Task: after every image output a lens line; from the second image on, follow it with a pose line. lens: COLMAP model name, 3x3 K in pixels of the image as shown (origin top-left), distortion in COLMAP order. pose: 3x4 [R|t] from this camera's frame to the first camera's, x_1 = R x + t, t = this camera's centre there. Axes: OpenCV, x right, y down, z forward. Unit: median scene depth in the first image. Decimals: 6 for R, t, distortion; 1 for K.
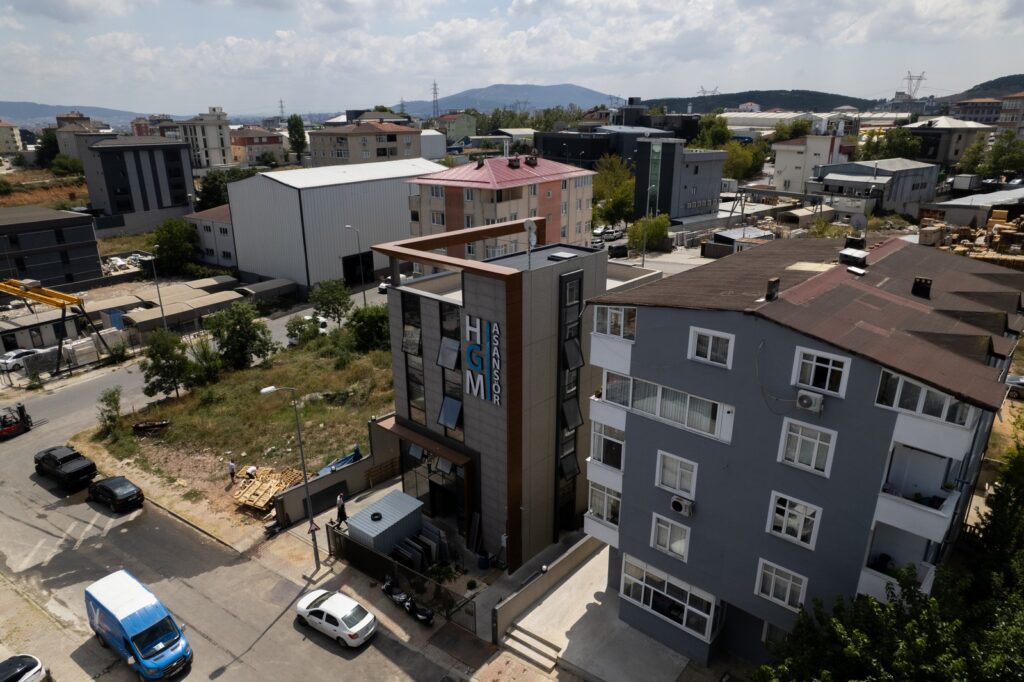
lens RADIAL K [[642.1, 0, 515.6], [0, 642.1, 340.1], [0, 0, 1]] dist [-0.078202, 0.068383]
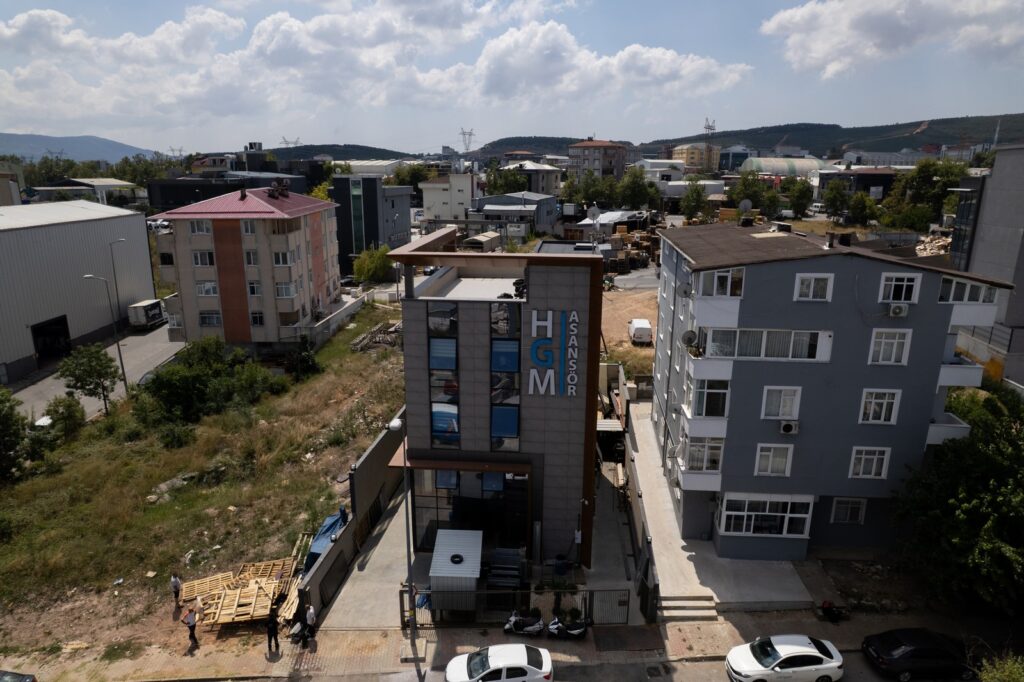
lens RADIAL K [[642.1, 0, 515.6], [0, 642.1, 340.1], [0, 0, 1]] dist [-0.078202, 0.068383]
pose [[0.807426, -0.146578, 0.571470, -0.653492], [0.189540, 0.981743, -0.015991, 0.015822], [-0.558693, 0.121228, 0.820467, 0.227161]]
